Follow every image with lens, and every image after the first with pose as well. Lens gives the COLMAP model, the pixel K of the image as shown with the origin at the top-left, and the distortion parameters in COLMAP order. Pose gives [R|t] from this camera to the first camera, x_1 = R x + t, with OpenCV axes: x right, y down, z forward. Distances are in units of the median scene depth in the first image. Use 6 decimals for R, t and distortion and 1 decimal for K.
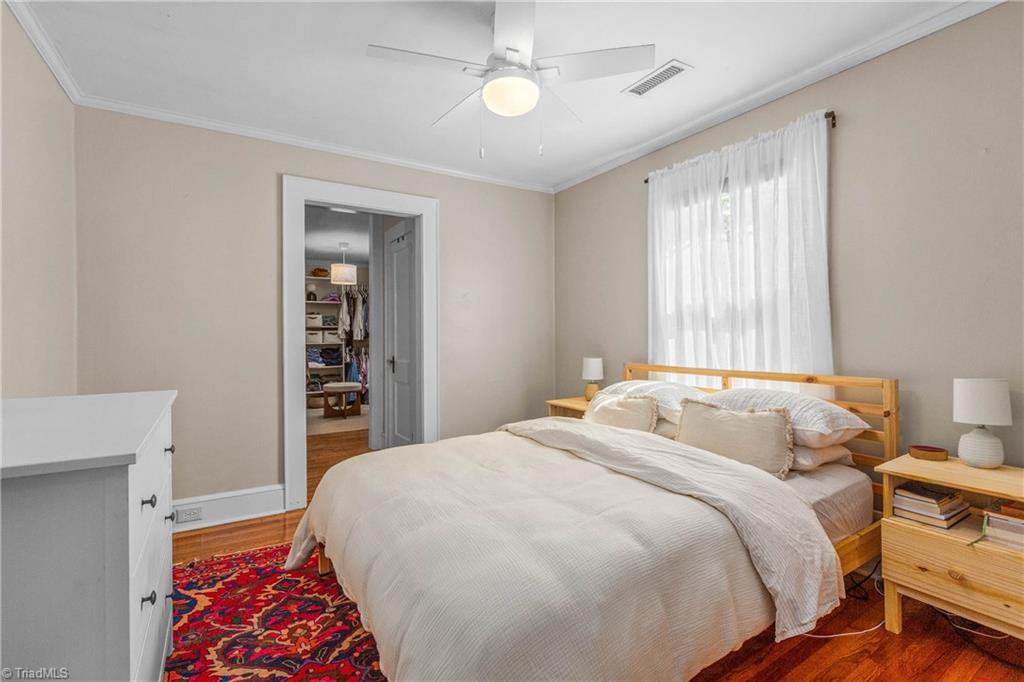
lens RADIAL K [[469.1, 0, 512.1], [0, 469.1, 332.6], [0, 0, 1]] dist [0.001401, -0.000715]
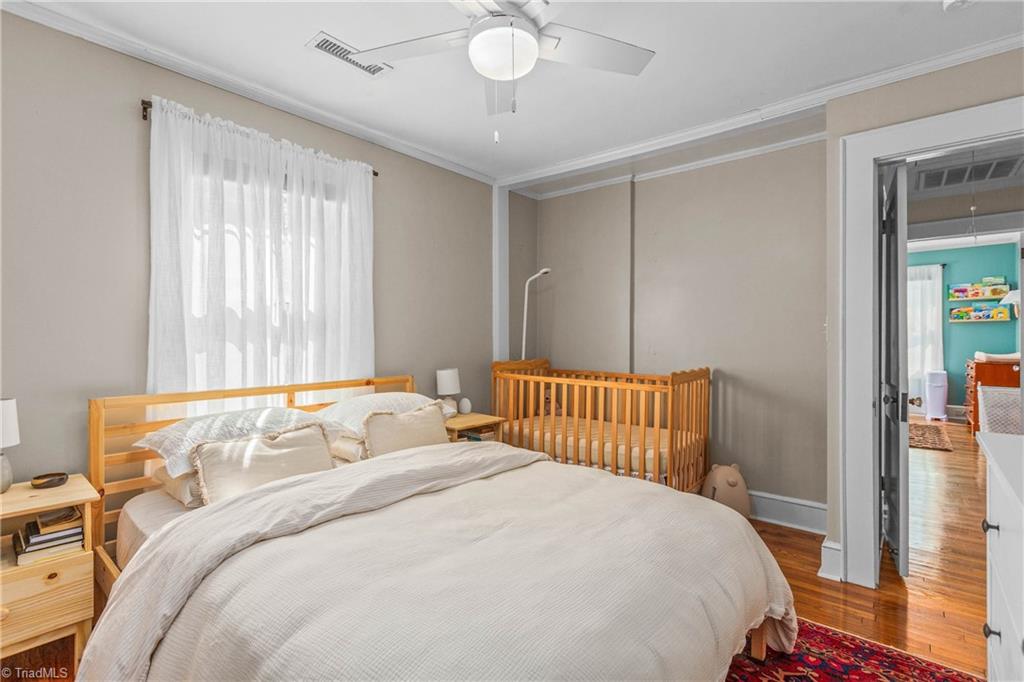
lens RADIAL K [[469.1, 0, 511.1], [0, 469.1, 336.6], [0, 0, 1]] dist [0.001401, -0.000715]
pose [[-0.288987, 0.017694, 0.957169, -0.517867], [0.000523, 0.999832, -0.018324, 0.002256], [-0.957333, -0.004795, -0.288948, 0.813299]]
